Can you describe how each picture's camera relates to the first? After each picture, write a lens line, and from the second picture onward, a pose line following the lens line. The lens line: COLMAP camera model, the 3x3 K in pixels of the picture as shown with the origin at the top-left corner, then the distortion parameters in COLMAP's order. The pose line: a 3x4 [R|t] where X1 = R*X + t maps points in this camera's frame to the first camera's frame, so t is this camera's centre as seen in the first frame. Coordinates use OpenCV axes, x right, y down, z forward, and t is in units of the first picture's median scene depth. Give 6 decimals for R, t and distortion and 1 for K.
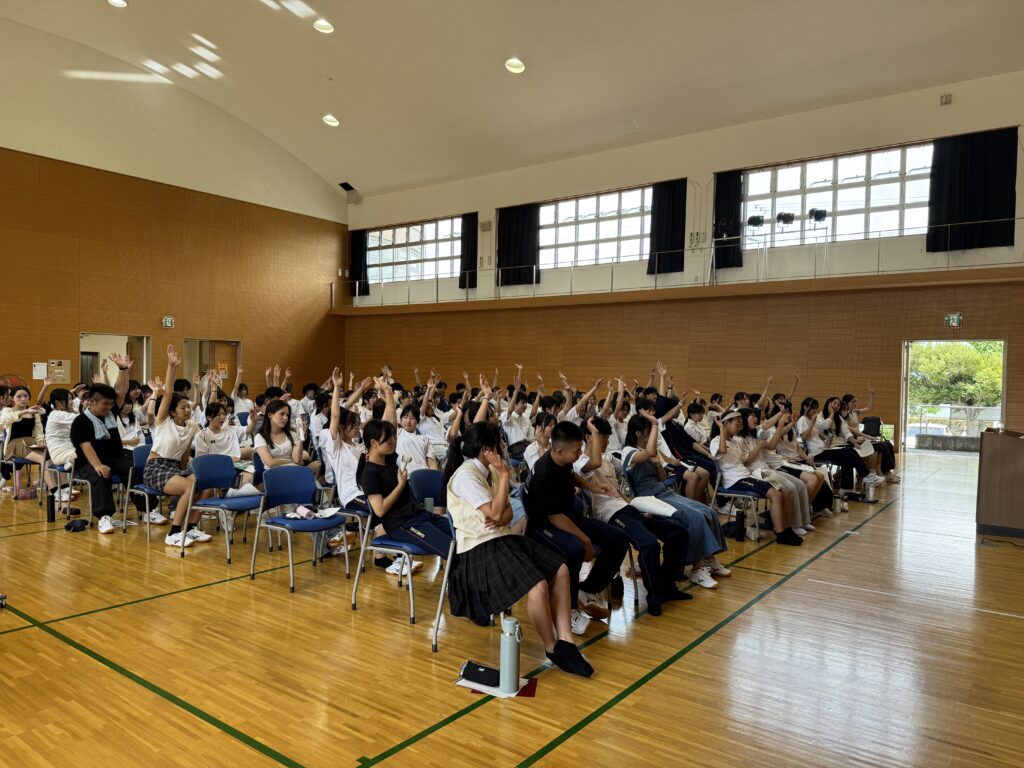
lens RADIAL K [[721.6, 0, 512.0], [0, 721.6, 384.0], [0, 0, 1]] dist [-0.002682, -0.006056]
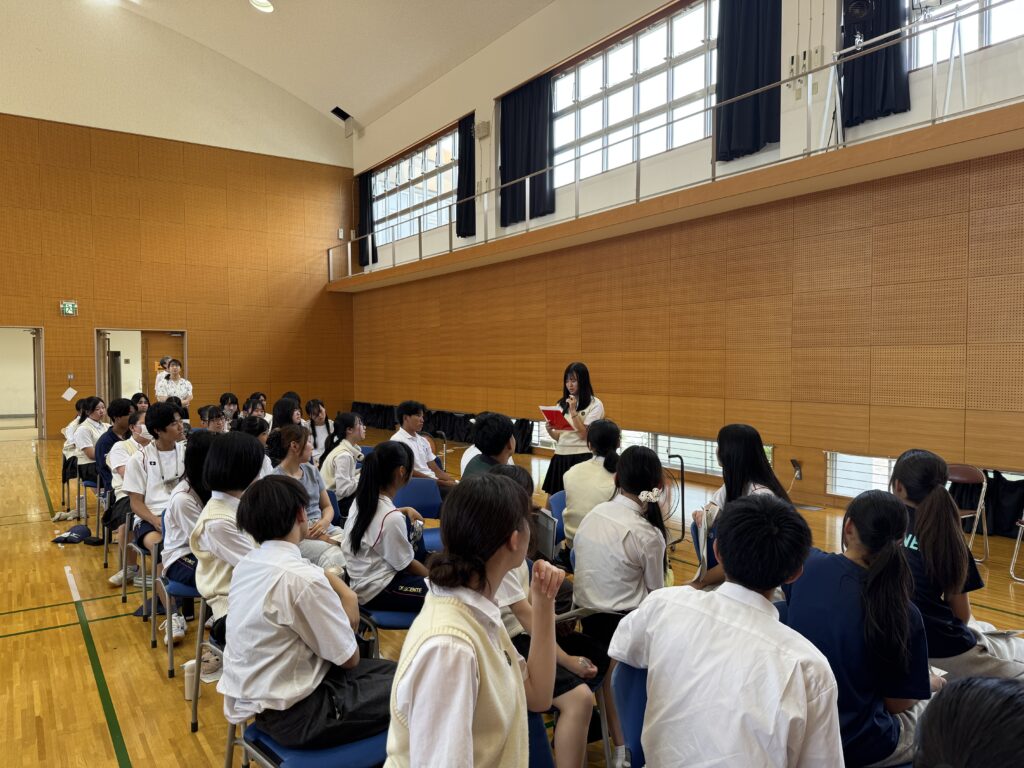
lens RADIAL K [[732.4, 0, 512.0], [0, 732.4, 384.0], [0, 0, 1]] dist [-0.046077, 0.000477]
pose [[0.948835, -0.011713, -0.315554, 0.183854], [0.013274, 0.999908, 0.002798, -0.003421], [0.315492, -0.006844, 0.948904, 0.420351]]
